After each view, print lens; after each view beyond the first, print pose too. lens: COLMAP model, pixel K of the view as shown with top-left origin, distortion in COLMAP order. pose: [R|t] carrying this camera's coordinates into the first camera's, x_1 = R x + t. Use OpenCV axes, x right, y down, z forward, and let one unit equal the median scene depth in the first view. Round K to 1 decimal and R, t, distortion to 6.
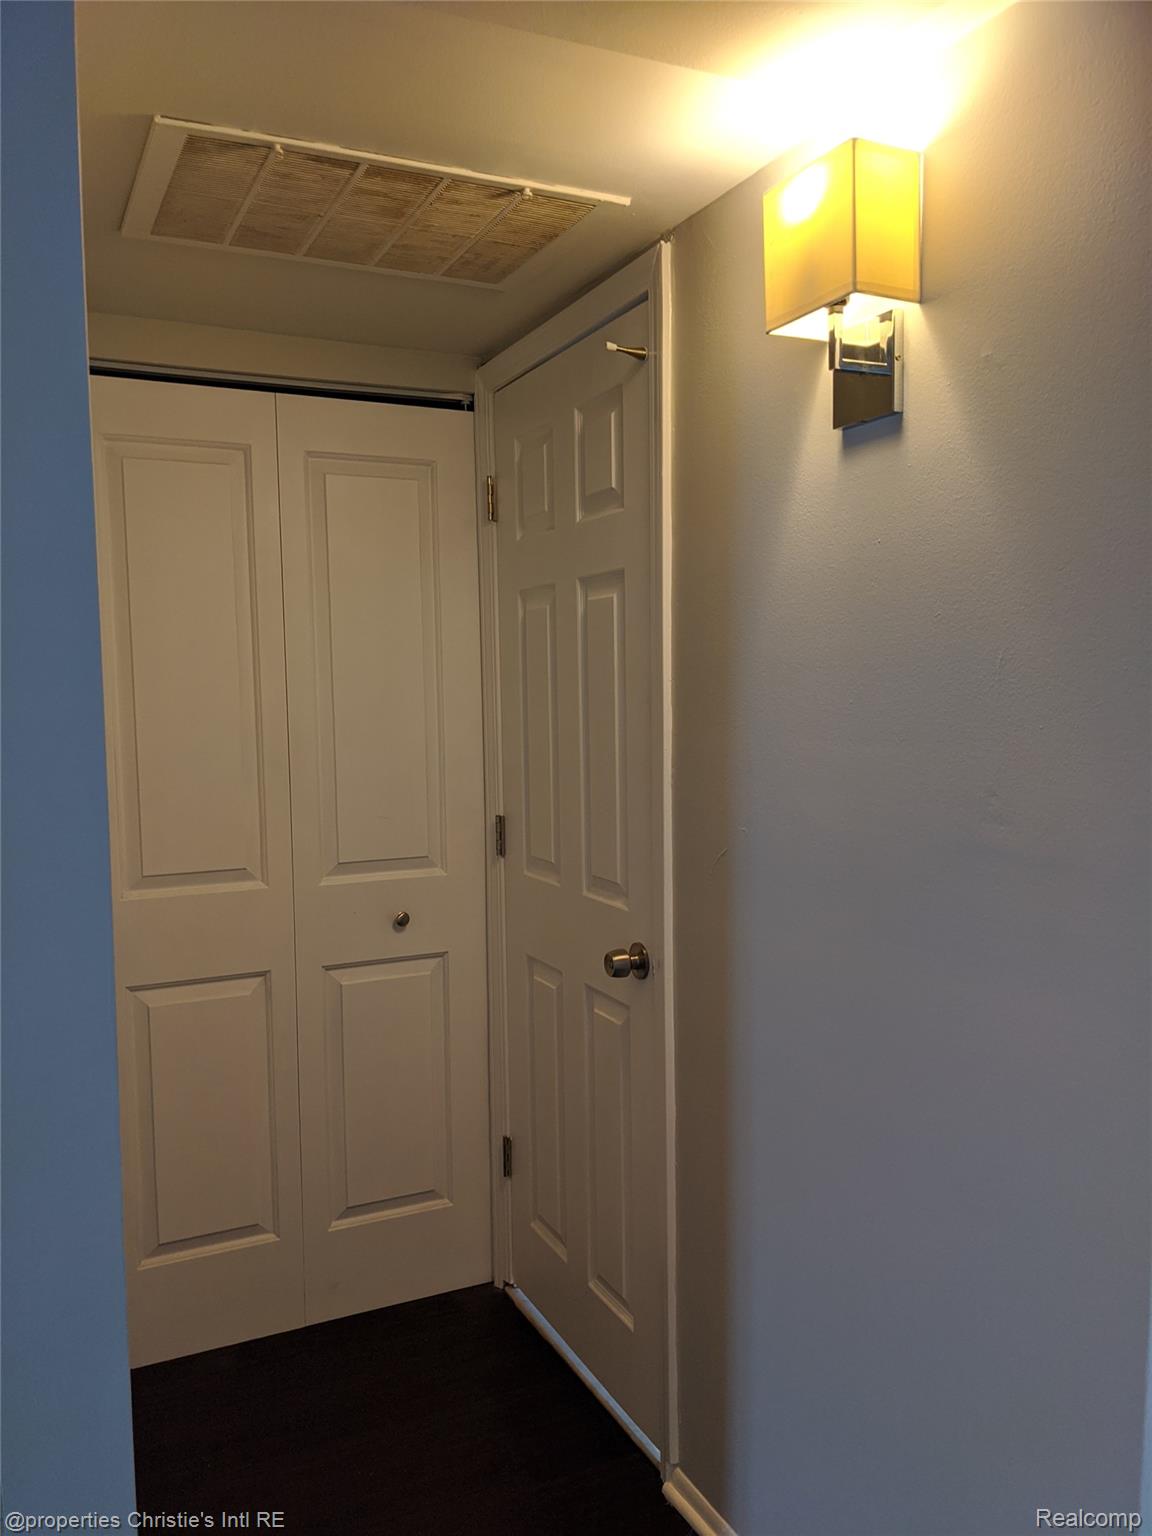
lens RADIAL K [[1212.4, 0, 578.9], [0, 1212.4, 794.5], [0, 0, 1]] dist [-0.001438, 0.000099]
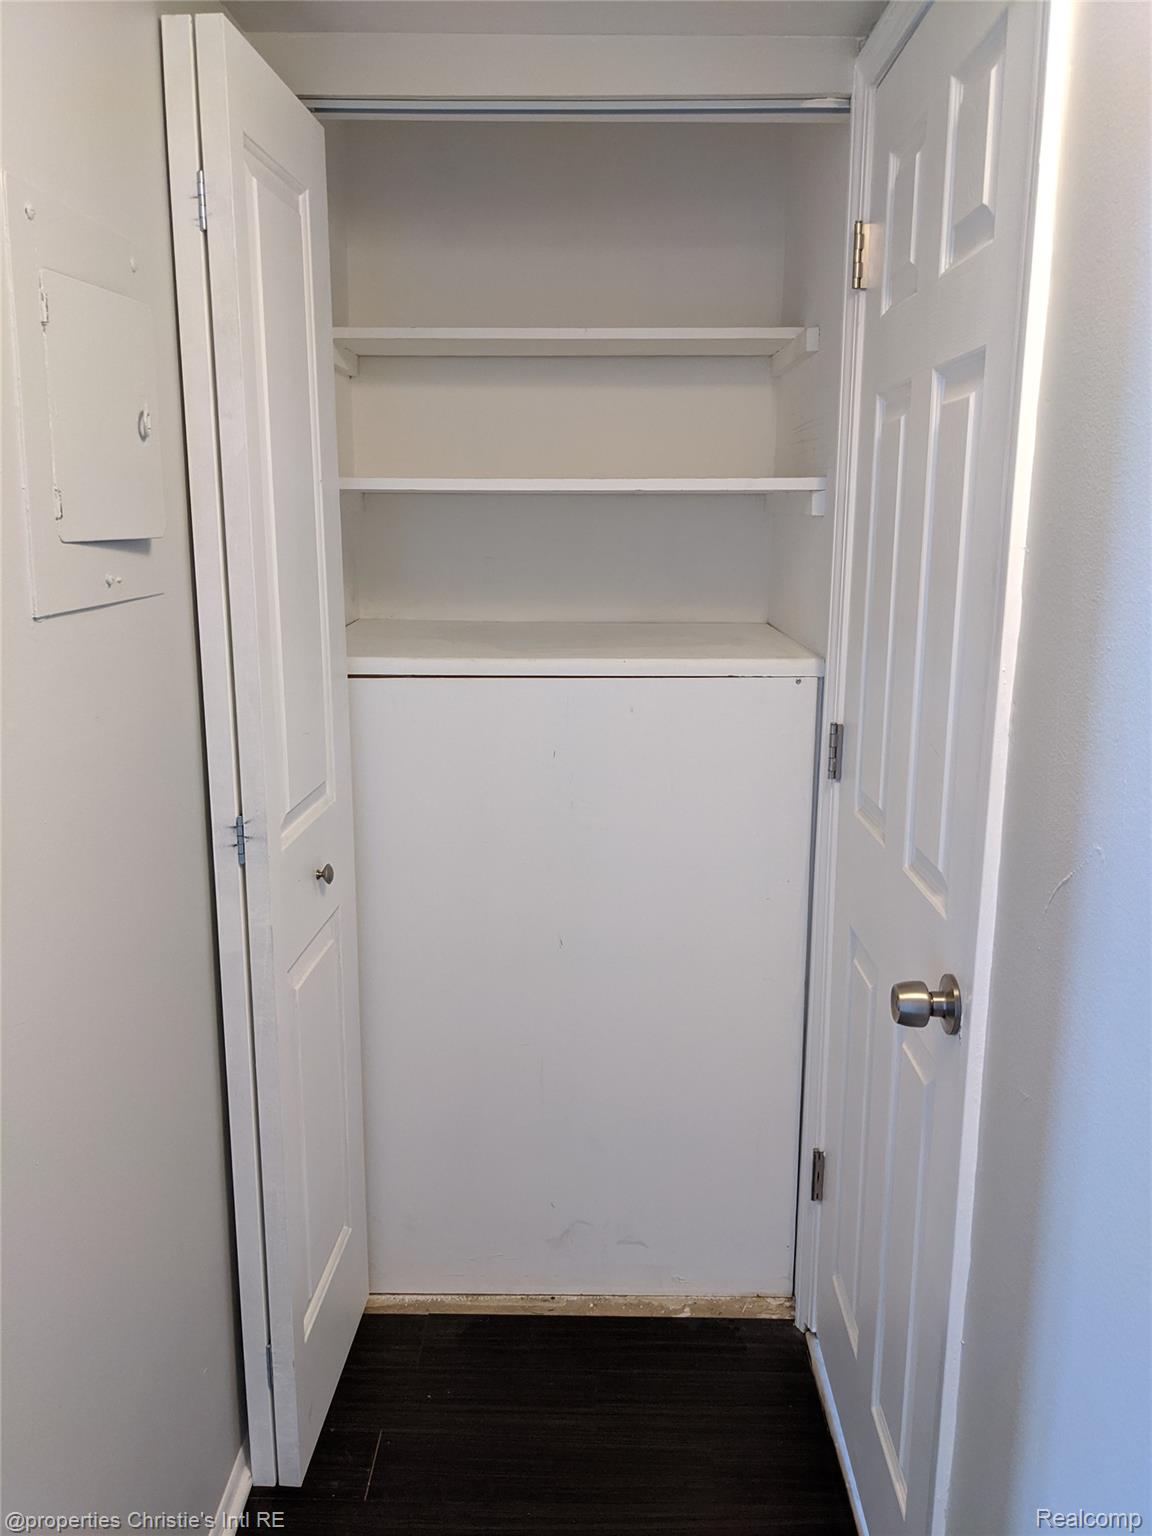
lens RADIAL K [[1211.5, 0, 576.0], [0, 1211.5, 768.0], [0, 0, 1]] dist [-0.000345, 0.003006]
pose [[0.897089, 0.106336, -0.428864, 0.122814], [-0.054494, 0.989826, 0.131436, -0.049141], [0.438477, -0.094539, 0.893756, 0.352294]]
